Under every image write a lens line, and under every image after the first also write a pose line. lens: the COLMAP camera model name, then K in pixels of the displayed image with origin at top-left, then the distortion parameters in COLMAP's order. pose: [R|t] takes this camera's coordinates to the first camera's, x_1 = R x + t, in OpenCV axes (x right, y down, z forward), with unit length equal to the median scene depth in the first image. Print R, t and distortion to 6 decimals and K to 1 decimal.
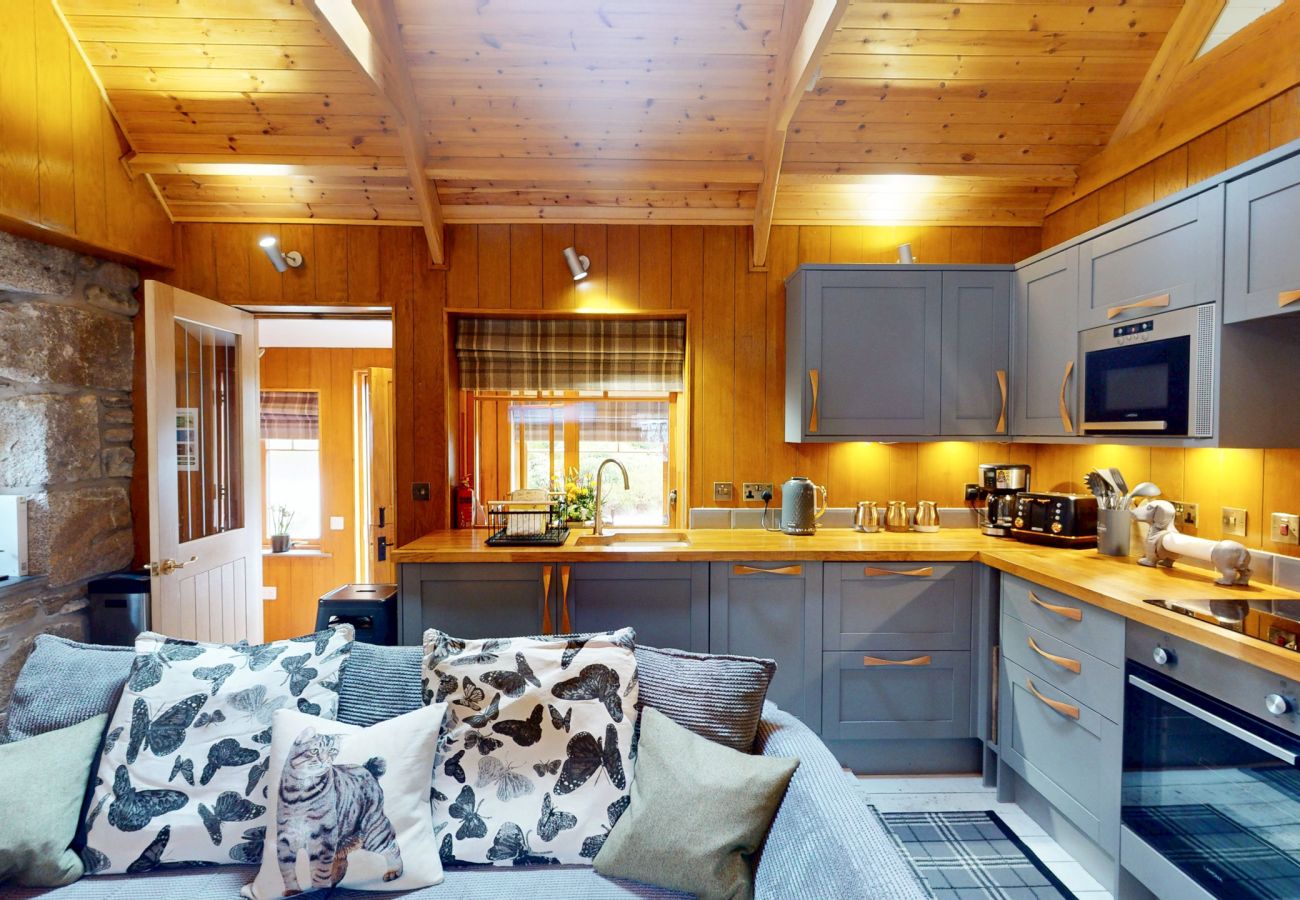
lens RADIAL K [[665.7, 0, 651.5], [0, 665.7, 452.8], [0, 0, 1]] dist [-0.000162, 0.000924]
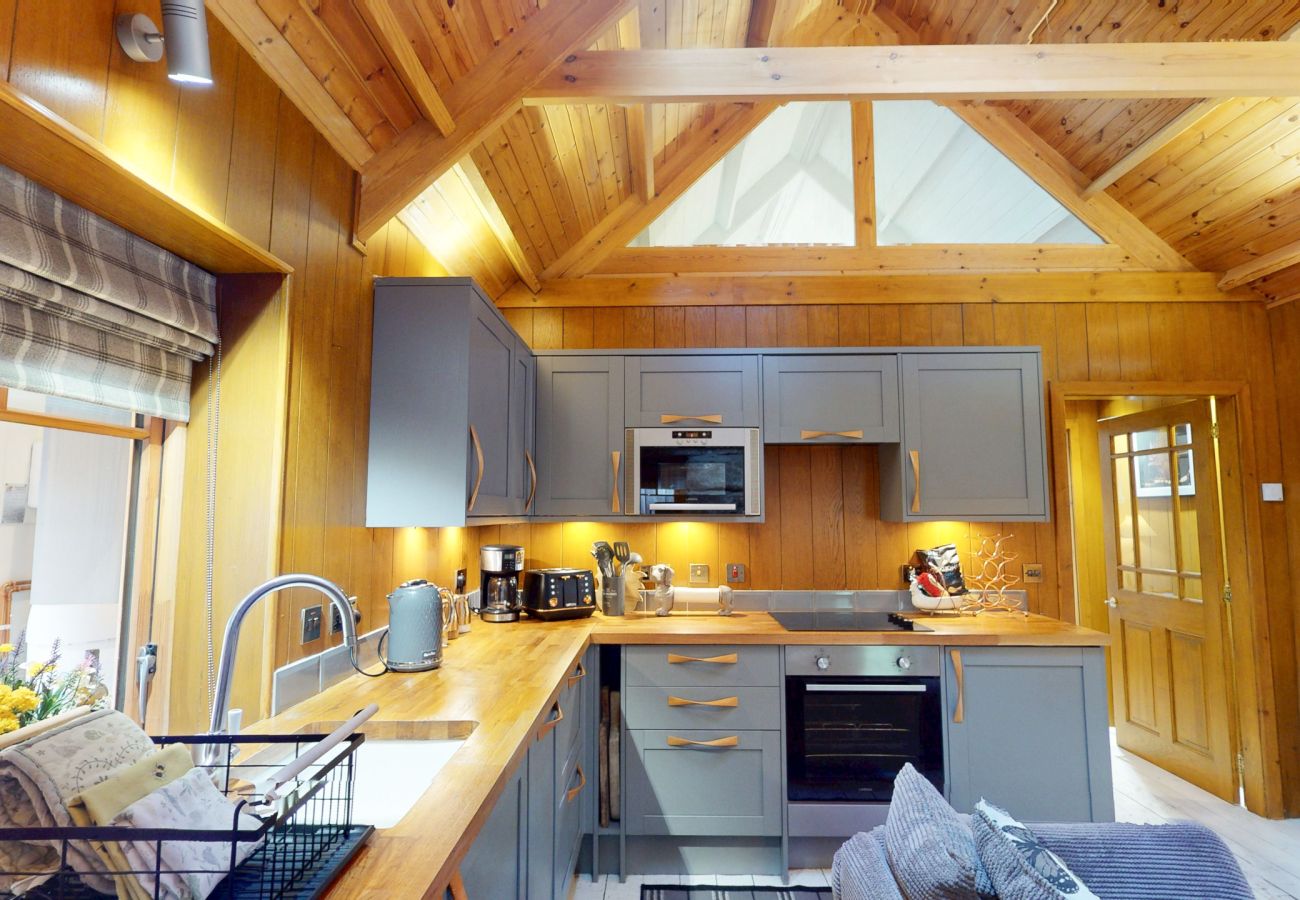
lens RADIAL K [[665.7, 0, 651.5], [0, 665.7, 452.8], [0, 0, 1]] dist [-0.000162, 0.000924]
pose [[0.045258, 0.091491, 0.994777, -0.501727], [0.033000, 0.995117, -0.093023, -0.022912], [-0.998430, 0.037038, 0.042018, 0.845244]]
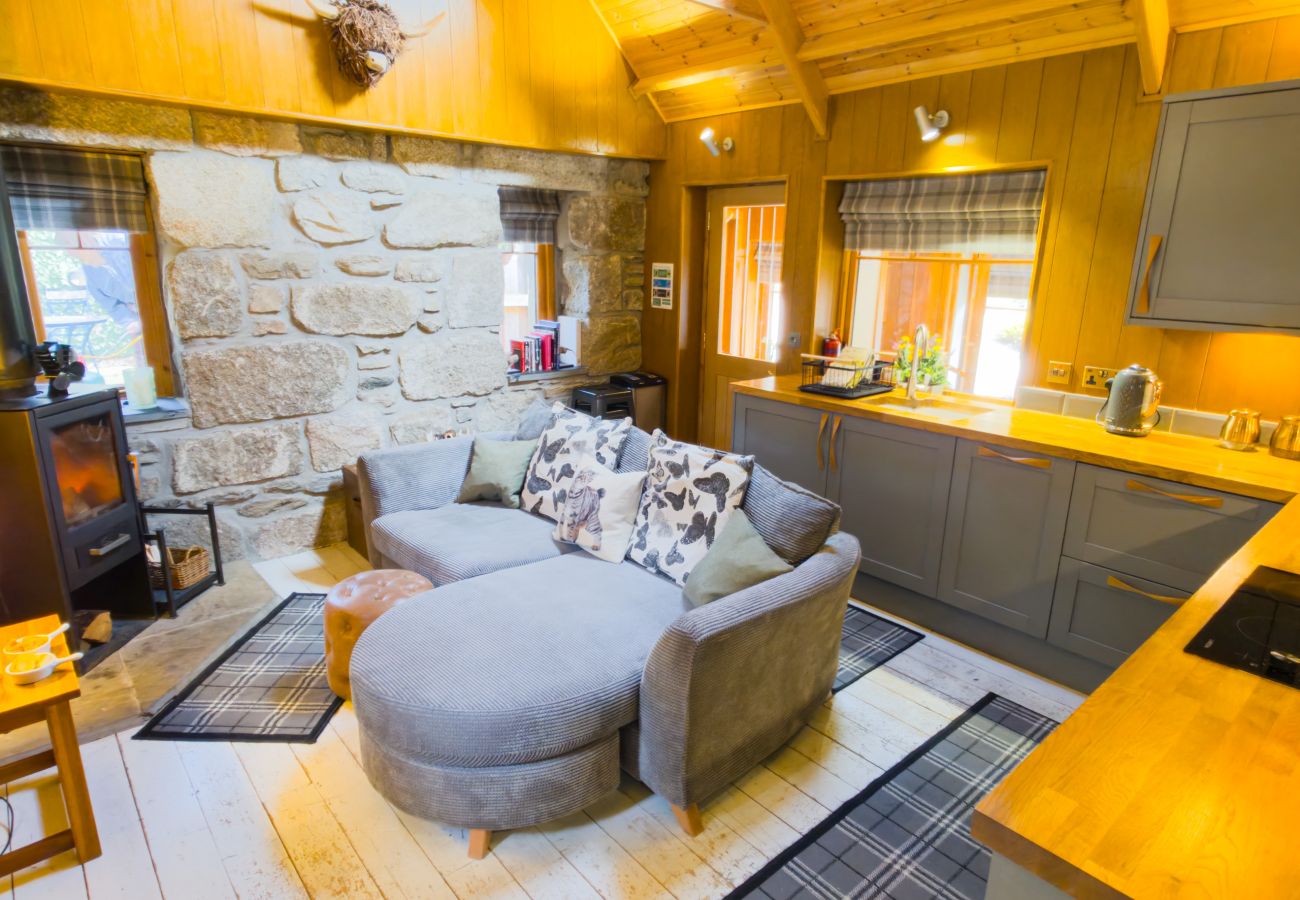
lens RADIAL K [[745.2, 0, 653.1], [0, 745.2, 453.1], [0, 0, 1]] dist [0.004539, 0.000560]
pose [[0.638887, 0.210980, -0.739805, 0.626785], [-0.042860, 0.969927, 0.239593, -0.064544], [0.768106, -0.121365, 0.628716, -0.075872]]
